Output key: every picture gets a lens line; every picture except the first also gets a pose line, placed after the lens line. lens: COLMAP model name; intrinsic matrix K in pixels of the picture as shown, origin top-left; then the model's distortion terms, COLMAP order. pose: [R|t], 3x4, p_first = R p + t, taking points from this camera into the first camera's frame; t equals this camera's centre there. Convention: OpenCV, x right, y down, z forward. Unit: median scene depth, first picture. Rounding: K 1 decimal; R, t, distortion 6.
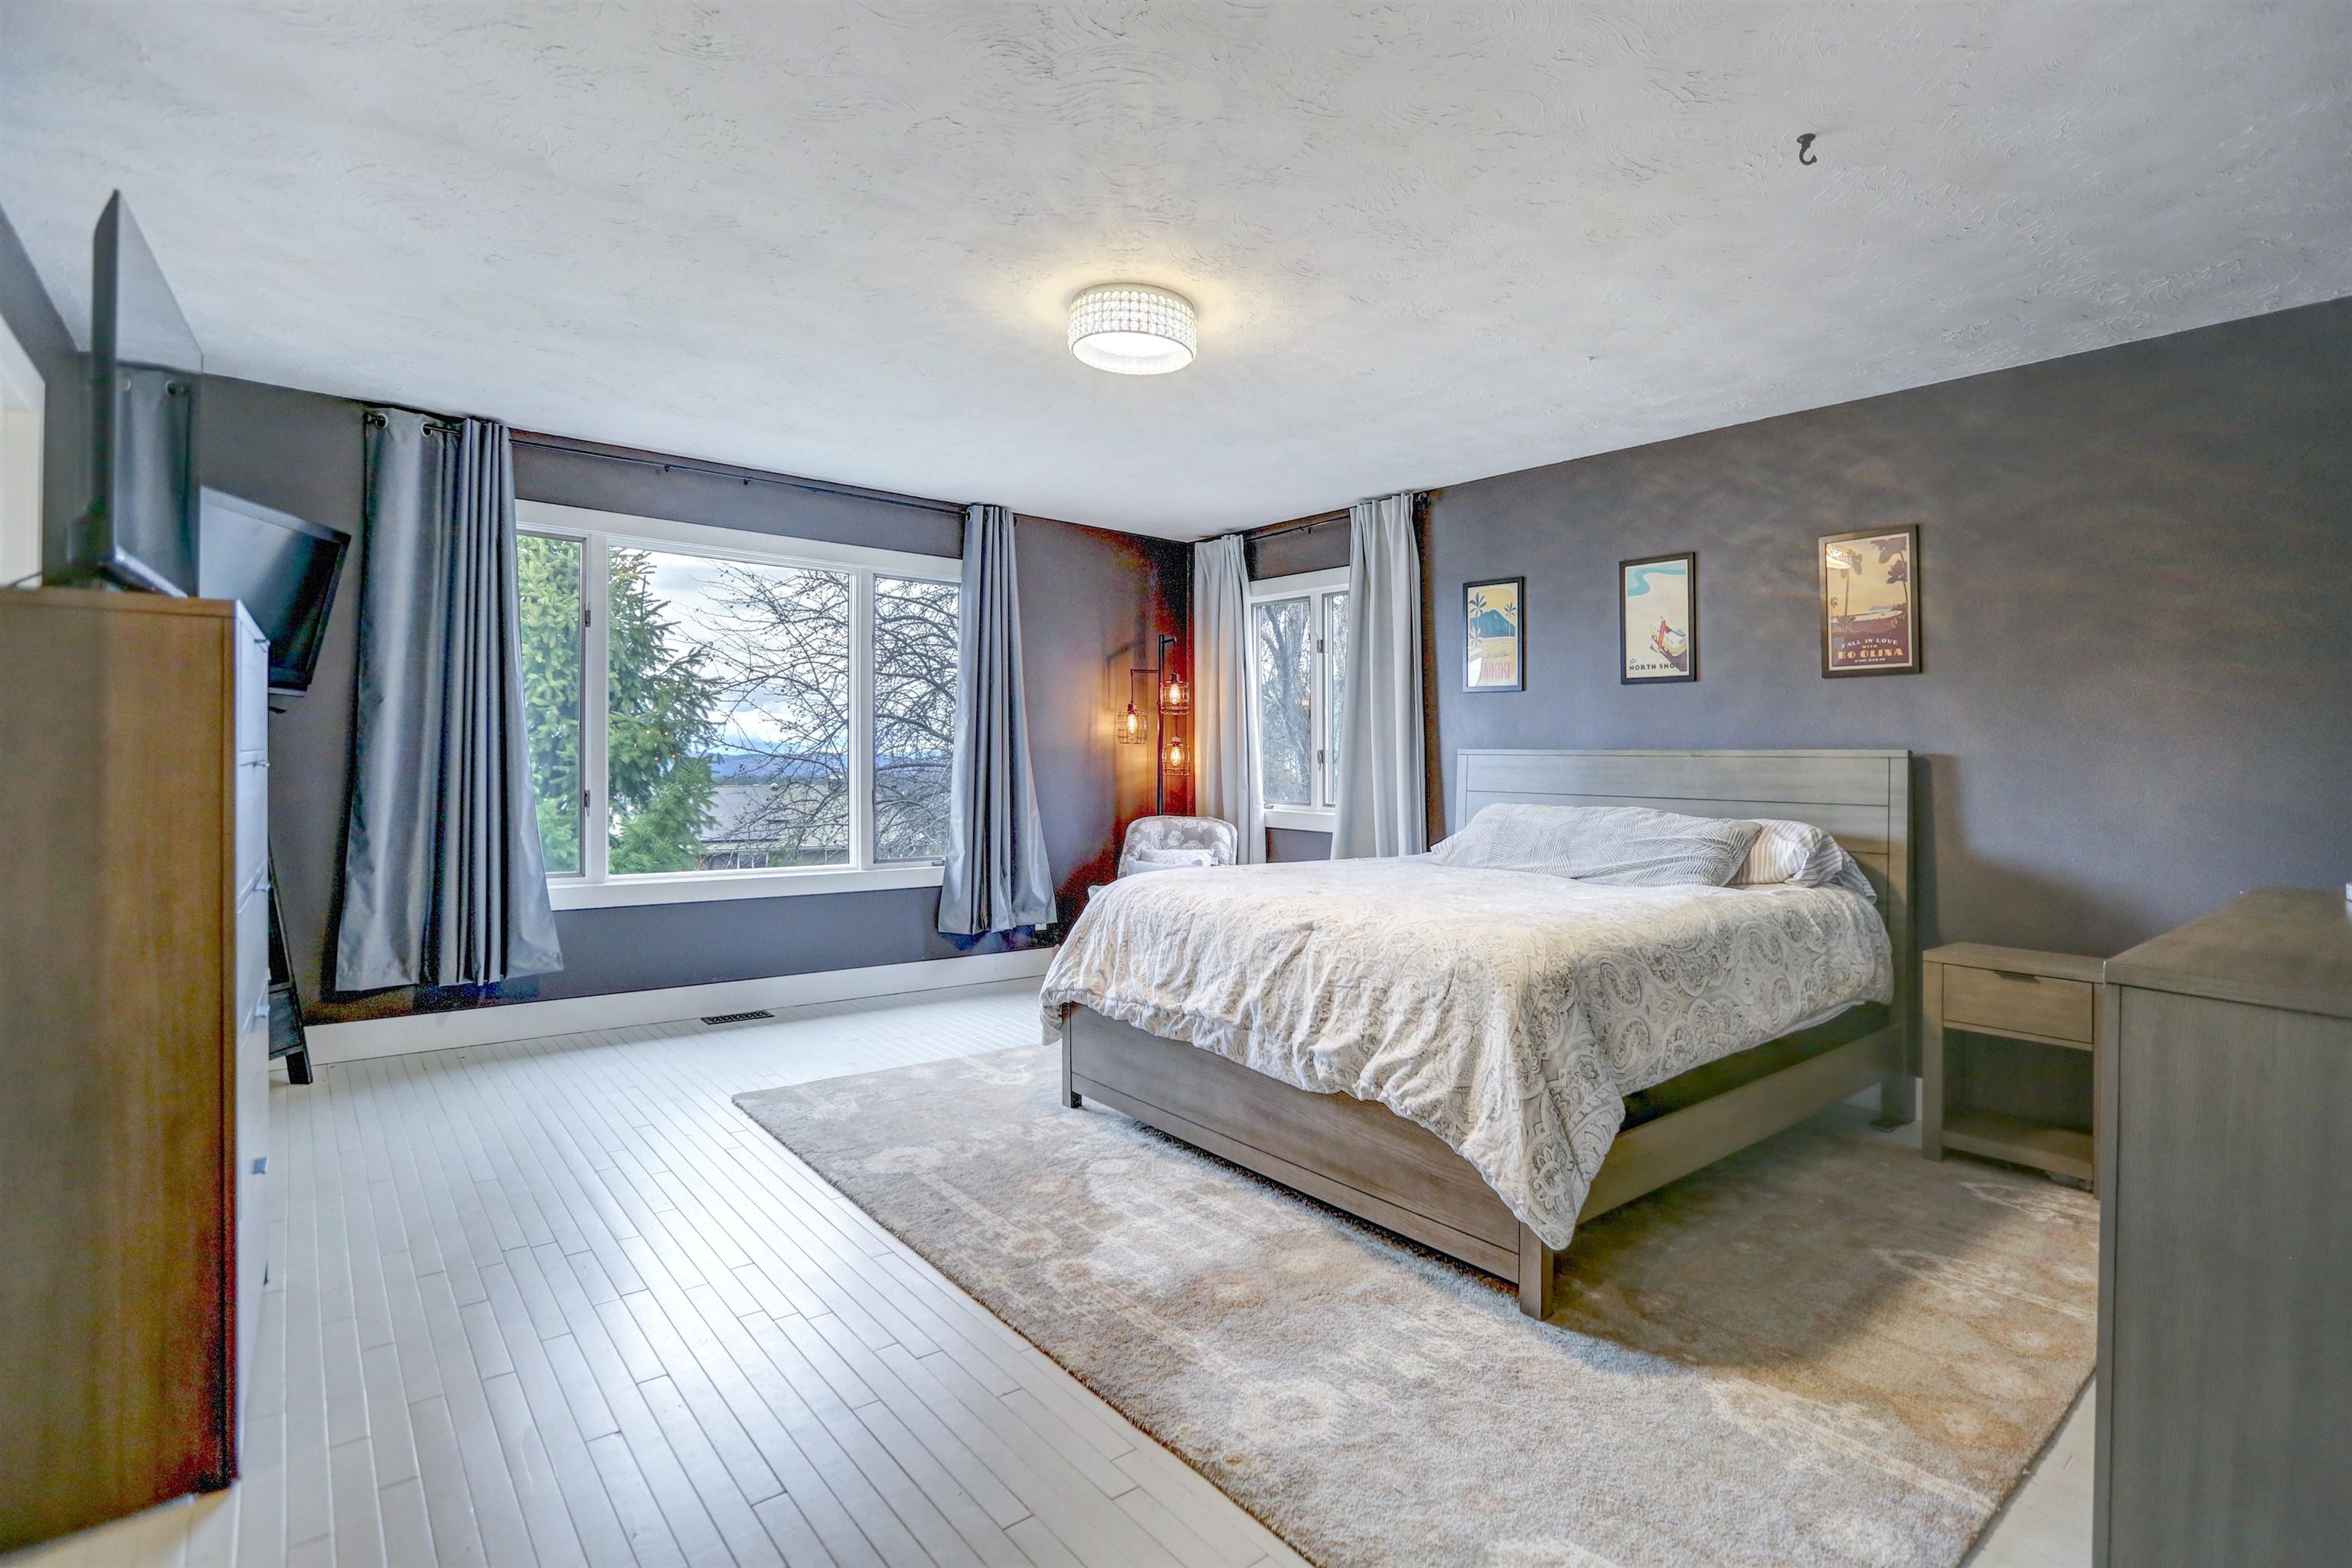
lens RADIAL K [[1125.4, 0, 1176.0], [0, 1125.4, 784.0], [0, 0, 1]] dist [-0.054696, 0.013943]
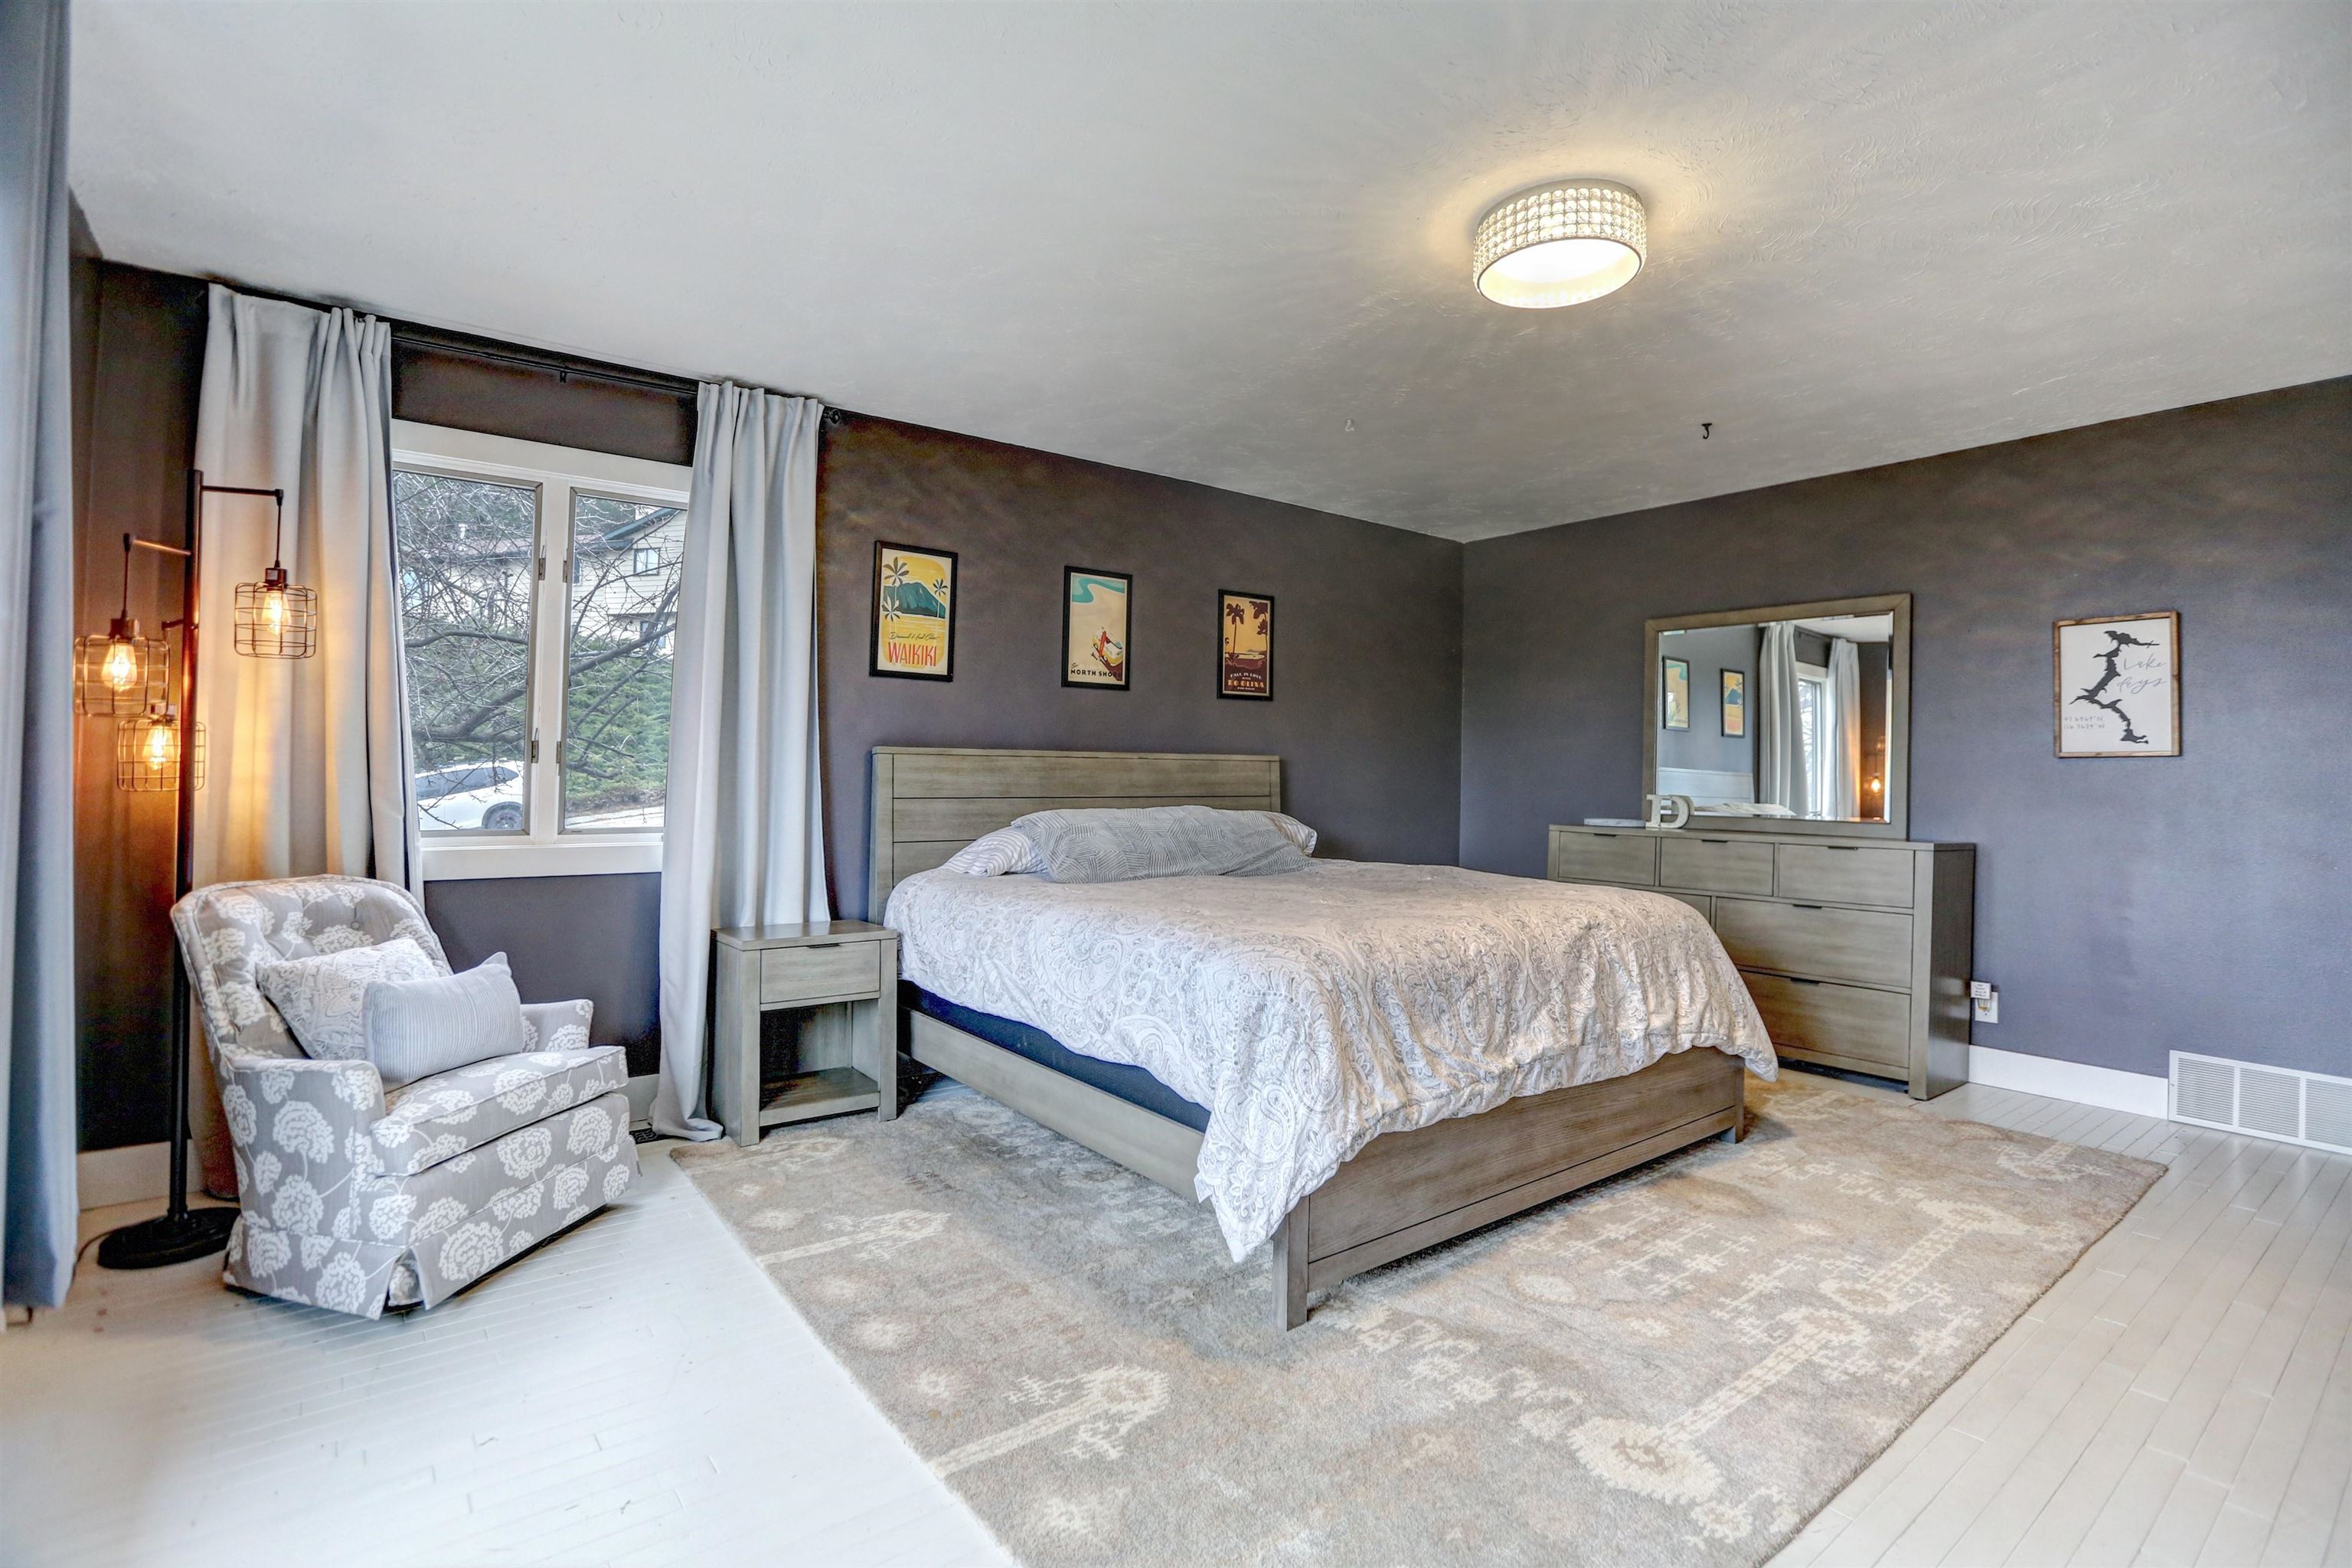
lens RADIAL K [[1046.5, 0, 1176.0], [0, 1046.5, 784.0], [0, 0, 1]] dist [-0.065151, 0.025804]
pose [[0.047657, -0.022324, 0.998614, -0.576786], [0.014701, 0.999658, 0.021646, -0.021339], [-0.998756, 0.013649, 0.047969, 0.903101]]
